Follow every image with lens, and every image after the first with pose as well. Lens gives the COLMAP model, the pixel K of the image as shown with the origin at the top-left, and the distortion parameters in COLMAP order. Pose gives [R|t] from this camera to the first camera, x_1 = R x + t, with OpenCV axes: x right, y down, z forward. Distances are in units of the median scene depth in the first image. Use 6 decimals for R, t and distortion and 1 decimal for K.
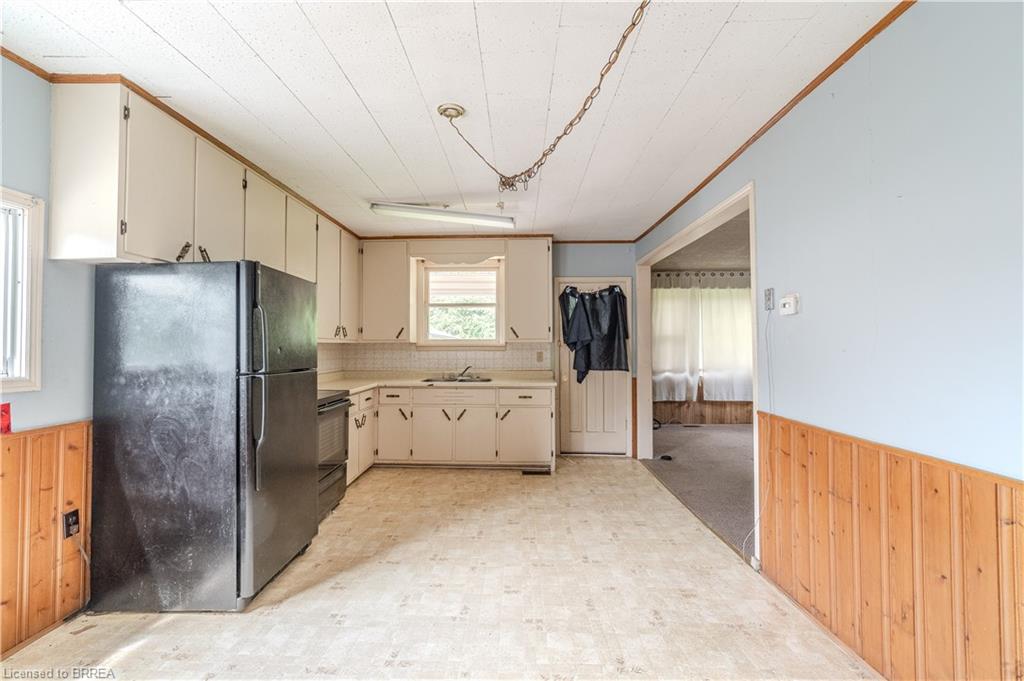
lens RADIAL K [[446.5, 0, 506.9], [0, 446.5, 337.2], [0, 0, 1]] dist [-0.000871, -0.000016]
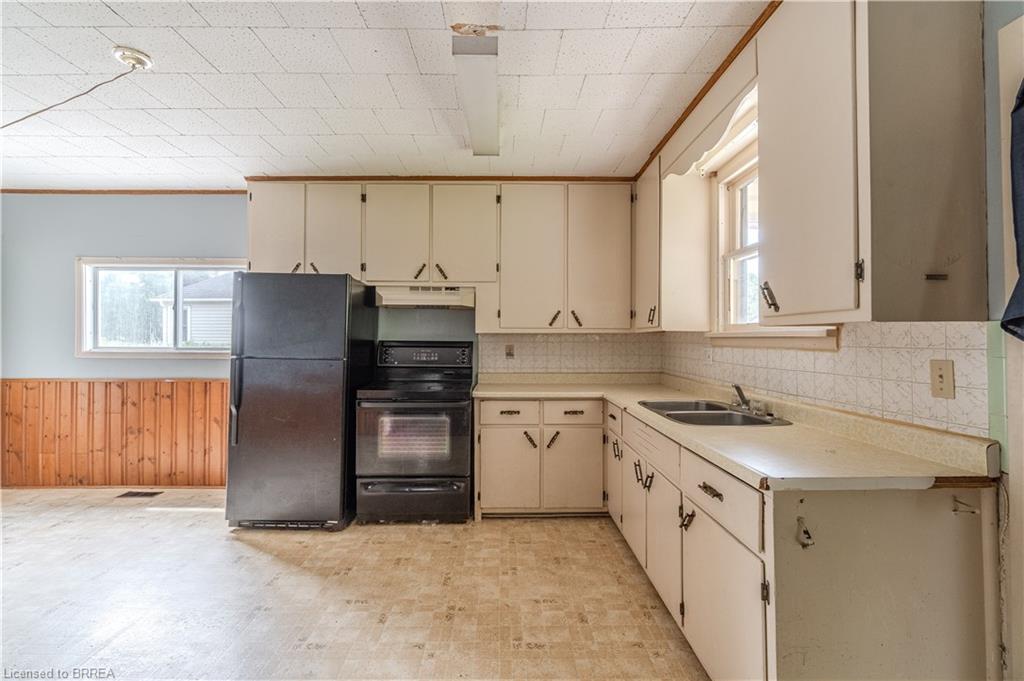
lens RADIAL K [[446.5, 0, 506.9], [0, 446.5, 337.2], [0, 0, 1]] dist [-0.000871, -0.000016]
pose [[0.021494, -0.003316, -0.999763, 0.516869], [0.015433, 0.999876, -0.002984, 0.027221], [0.999650, -0.015365, 0.021543, 1.178930]]
